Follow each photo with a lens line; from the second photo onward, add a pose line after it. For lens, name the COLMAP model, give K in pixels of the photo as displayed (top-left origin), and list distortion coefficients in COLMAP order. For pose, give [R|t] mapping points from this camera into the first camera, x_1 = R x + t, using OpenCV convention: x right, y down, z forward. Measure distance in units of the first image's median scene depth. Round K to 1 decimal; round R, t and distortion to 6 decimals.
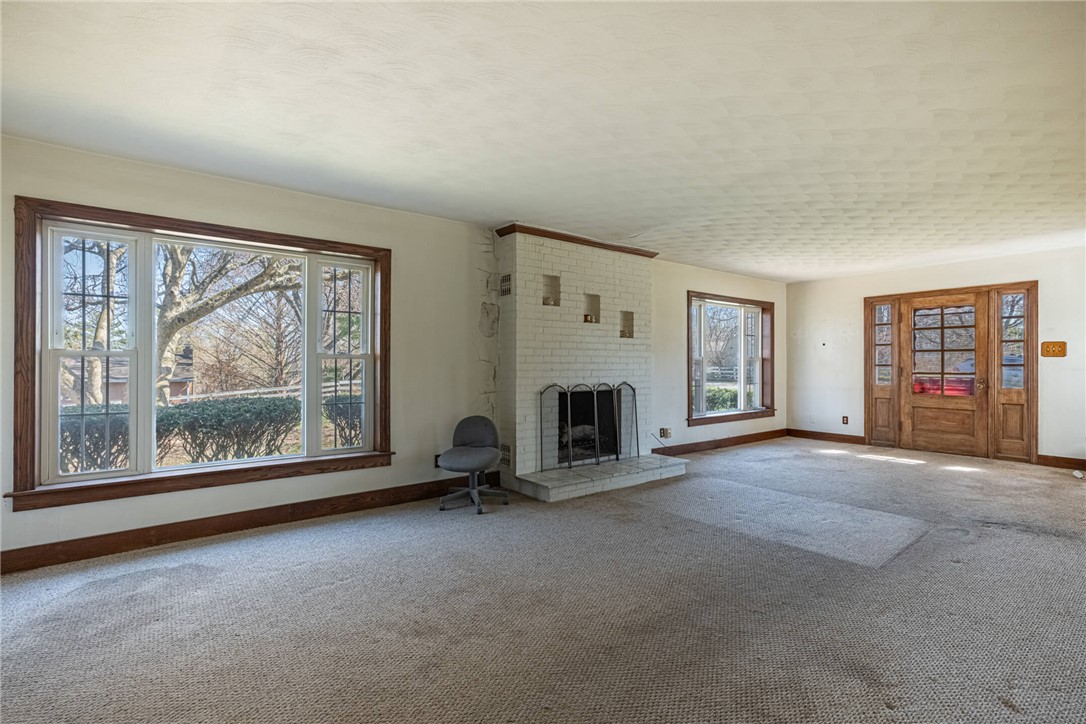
lens RADIAL K [[470.3, 0, 522.5], [0, 470.3, 362.1], [0, 0, 1]] dist [-0.008210, 0.000231]
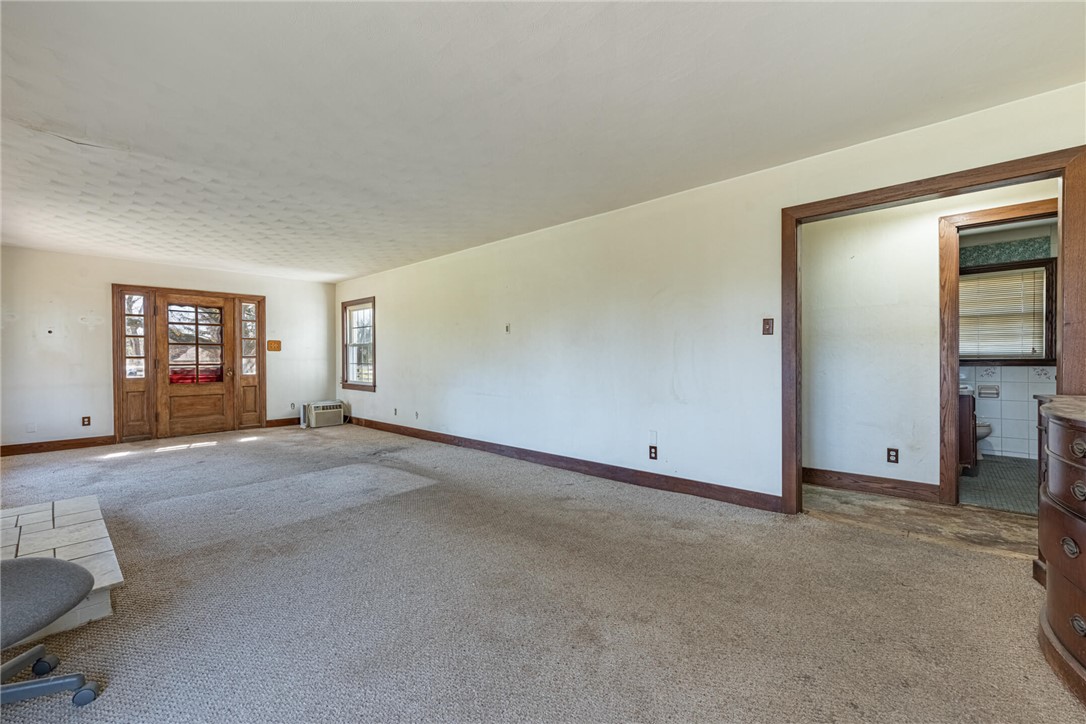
lens RADIAL K [[470.3, 0, 522.5], [0, 470.3, 362.1], [0, 0, 1]] dist [-0.008210, 0.000231]
pose [[-0.190773, -0.009479, 0.981588, -0.413363], [-0.000450, 0.999954, 0.009569, 0.008416], [-0.981634, 0.001384, -0.190769, 0.495125]]
